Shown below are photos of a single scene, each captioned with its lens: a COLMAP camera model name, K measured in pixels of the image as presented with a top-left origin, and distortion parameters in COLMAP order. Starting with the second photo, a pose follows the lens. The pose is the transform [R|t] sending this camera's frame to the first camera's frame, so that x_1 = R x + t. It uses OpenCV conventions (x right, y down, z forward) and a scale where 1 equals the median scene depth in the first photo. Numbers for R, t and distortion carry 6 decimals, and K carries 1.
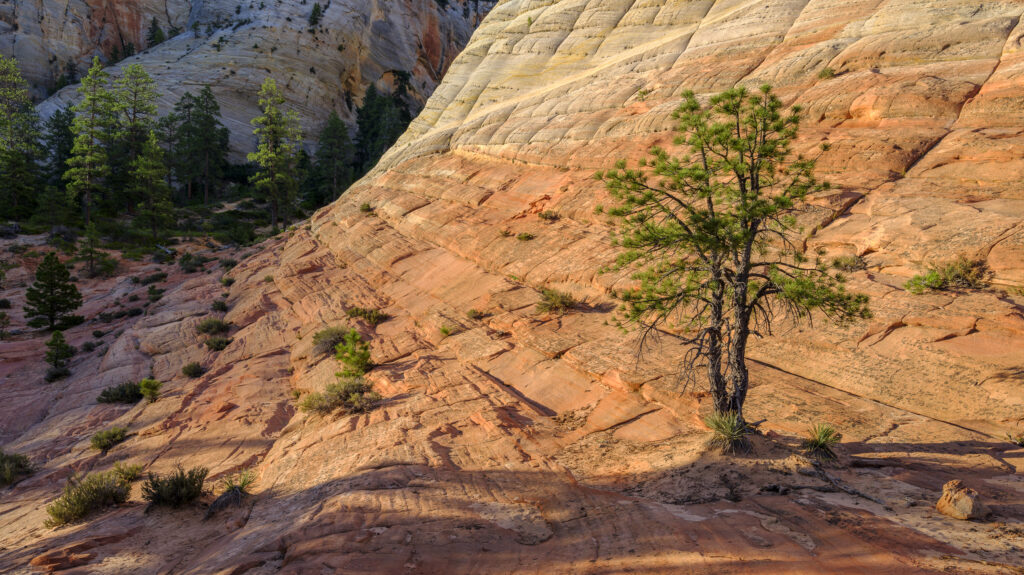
lens RADIAL K [[791.9, 0, 516.7], [0, 791.9, 282.3], [0, 0, 1]] dist [0.006989, -0.005630]
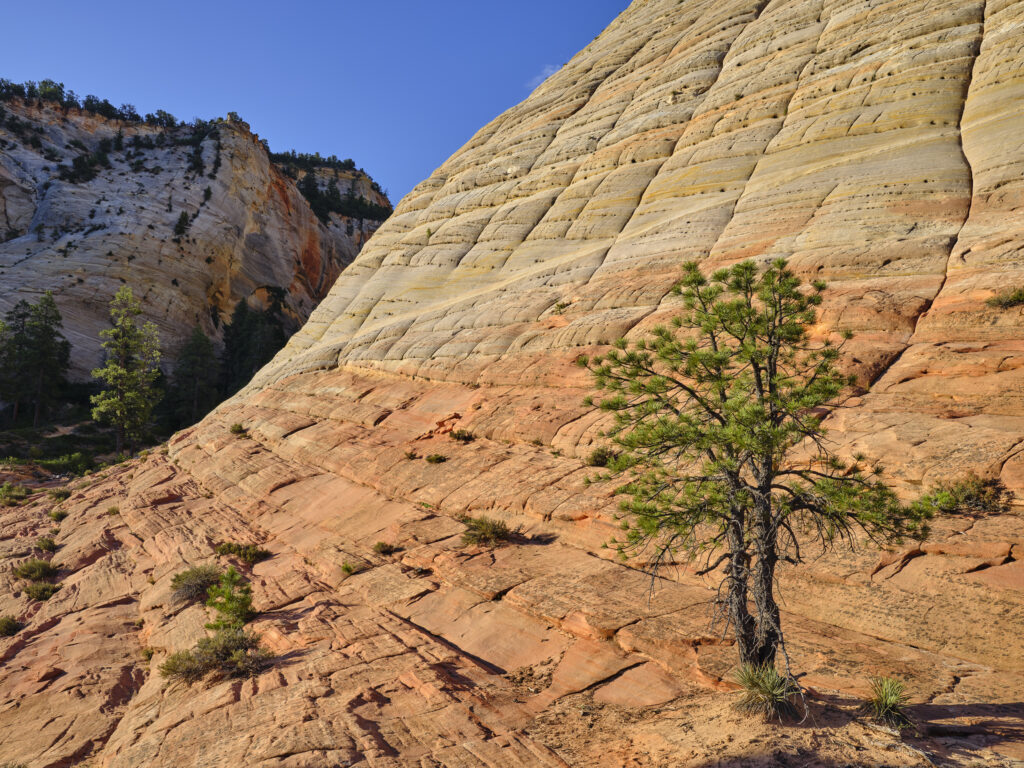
lens RADIAL K [[859.5, 0, 513.9], [0, 859.5, 384.9], [0, 0, 1]] dist [0.027353, -0.003377]
pose [[0.990939, 0.022177, 0.132468, -0.058484], [-0.001108, 0.987590, -0.157053, 0.018975], [-0.134308, 0.155483, 0.978666, 0.112553]]
